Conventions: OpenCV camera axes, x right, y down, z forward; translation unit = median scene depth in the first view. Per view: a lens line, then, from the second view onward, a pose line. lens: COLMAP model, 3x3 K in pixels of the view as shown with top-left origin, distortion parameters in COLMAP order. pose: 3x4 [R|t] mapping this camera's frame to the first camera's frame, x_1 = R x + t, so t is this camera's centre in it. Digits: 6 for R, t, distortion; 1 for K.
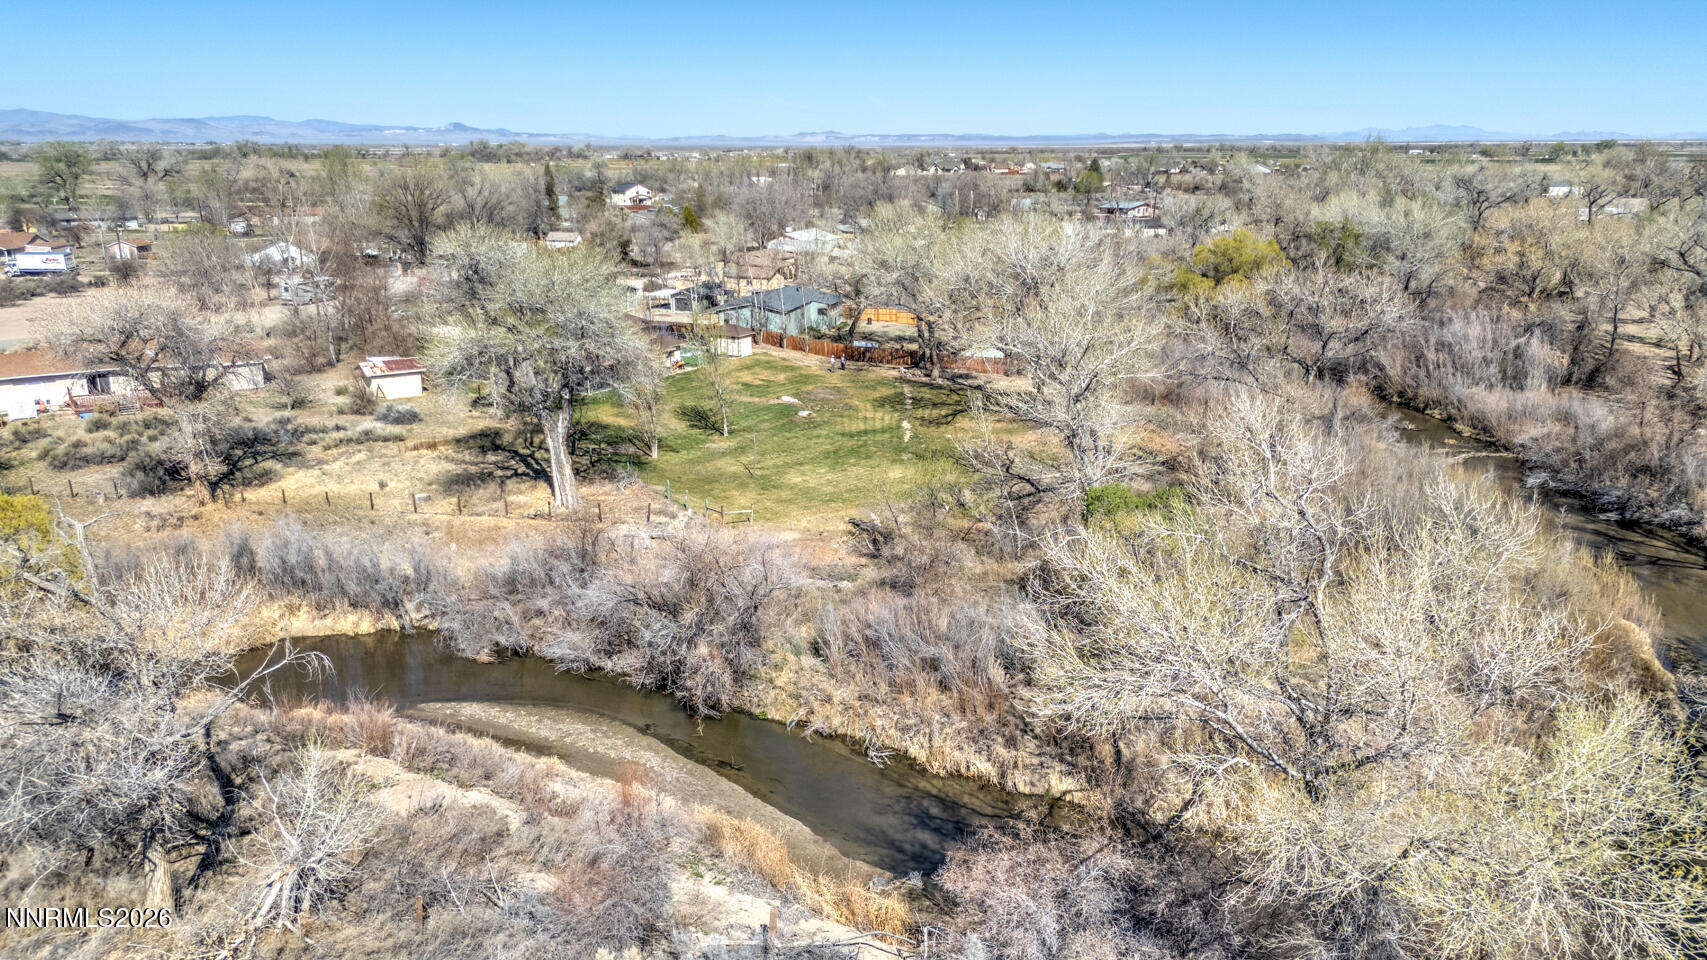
lens RADIAL K [[1224.1, 0, 862.1], [0, 1224.1, 477.6], [0, 0, 1]] dist [0.053661, -0.035851]
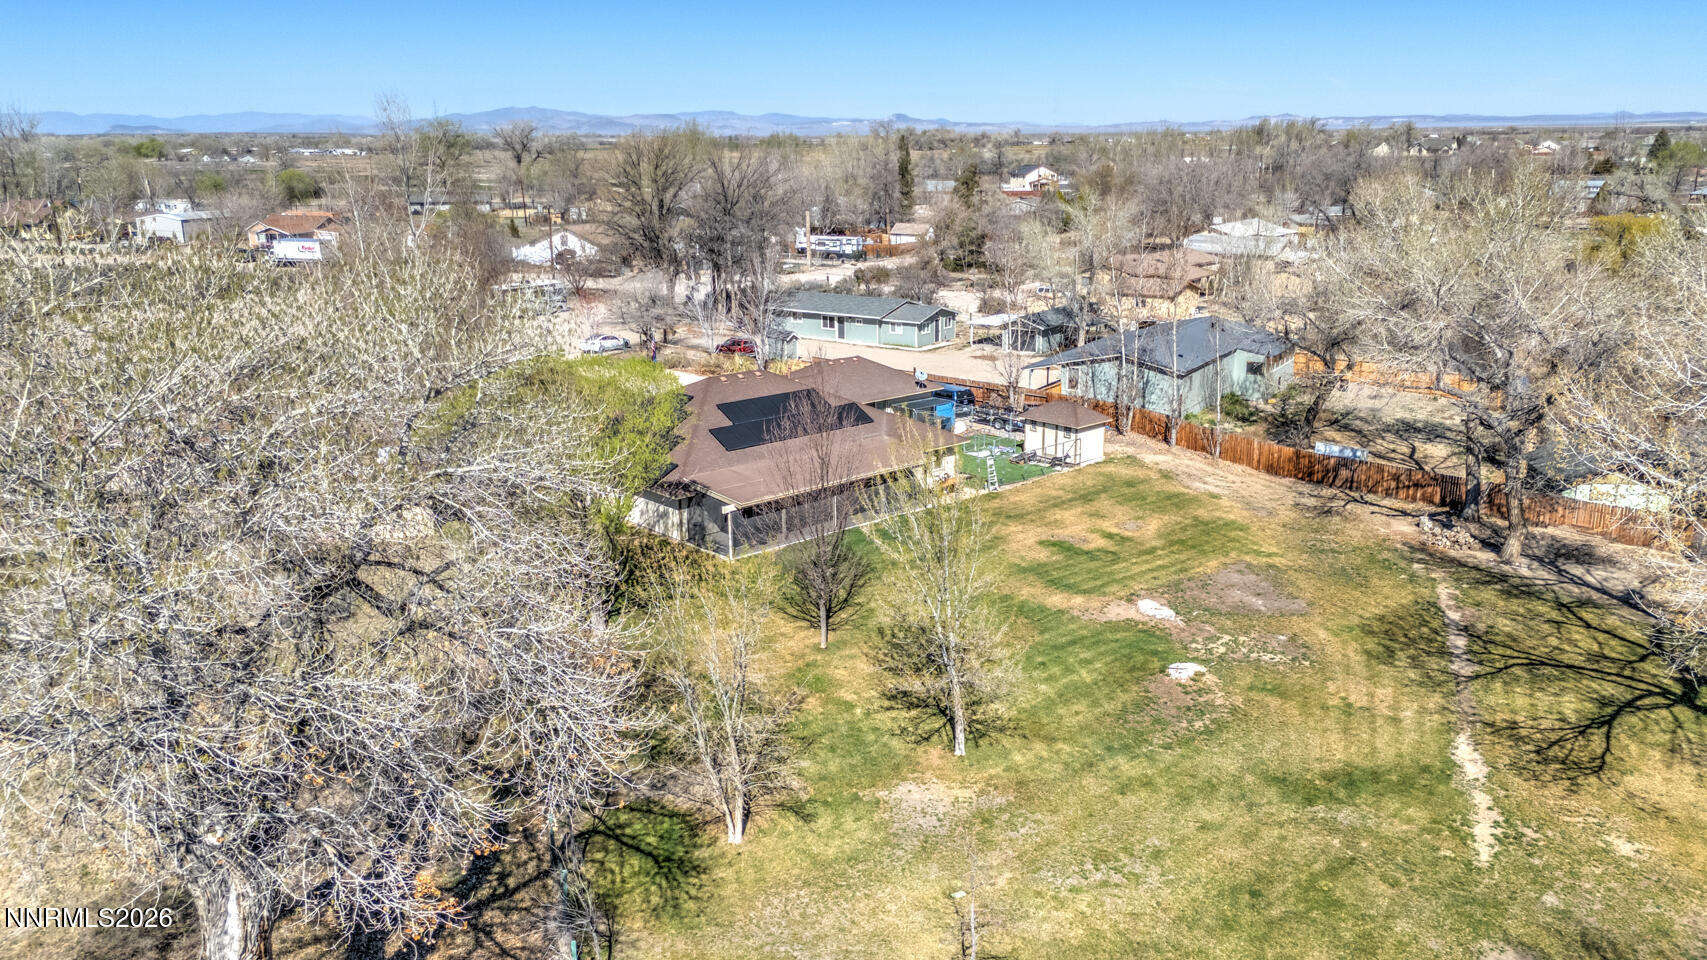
lens RADIAL K [[1224.1, 0, 853.0], [0, 1224.1, 486.0], [0, 0, 1]] dist [0.053661, -0.035851]
pose [[0.939705, 0.085231, -0.331195, -0.014598], [-0.080582, 0.996361, 0.027772, -0.083541], [0.332356, 0.000591, 0.943154, 0.414439]]
